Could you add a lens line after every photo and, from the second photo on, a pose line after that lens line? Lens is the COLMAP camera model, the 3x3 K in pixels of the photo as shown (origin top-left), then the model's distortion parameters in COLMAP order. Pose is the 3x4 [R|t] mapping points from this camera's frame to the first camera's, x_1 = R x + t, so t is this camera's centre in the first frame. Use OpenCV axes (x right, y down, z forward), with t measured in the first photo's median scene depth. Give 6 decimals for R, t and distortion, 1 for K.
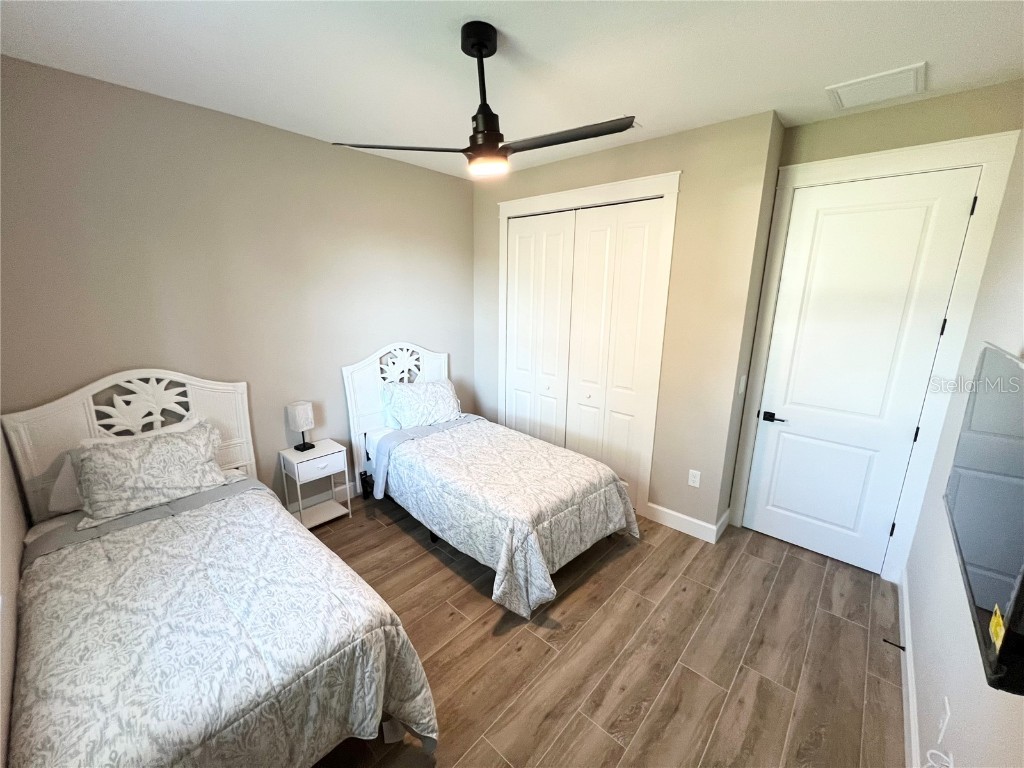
lens RADIAL K [[410.4, 0, 518.4], [0, 410.4, 384.0], [0, 0, 1]] dist [-0.001487, -0.000163]
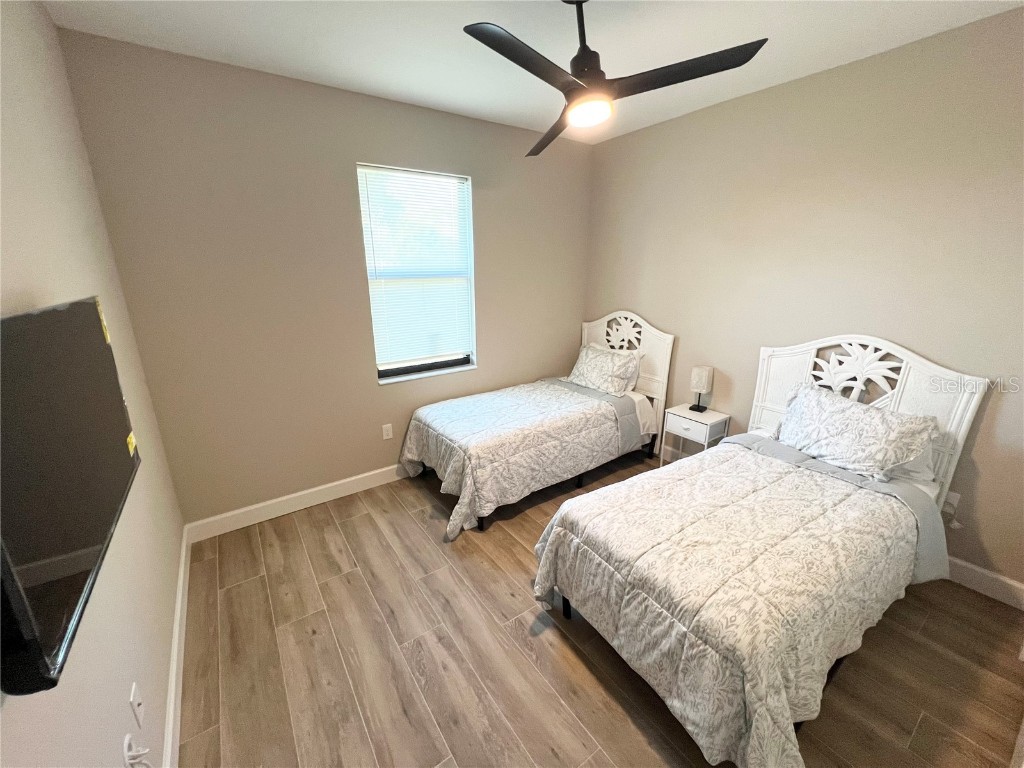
lens RADIAL K [[410.4, 0, 517.7], [0, 410.4, 386.5], [0, 0, 1]] dist [-0.001487, -0.000163]
pose [[-0.221315, 0.278066, -0.934719, 0.764844], [-0.202528, 0.924484, 0.322975, -0.198150], [0.953940, 0.260786, -0.148286, 0.907293]]
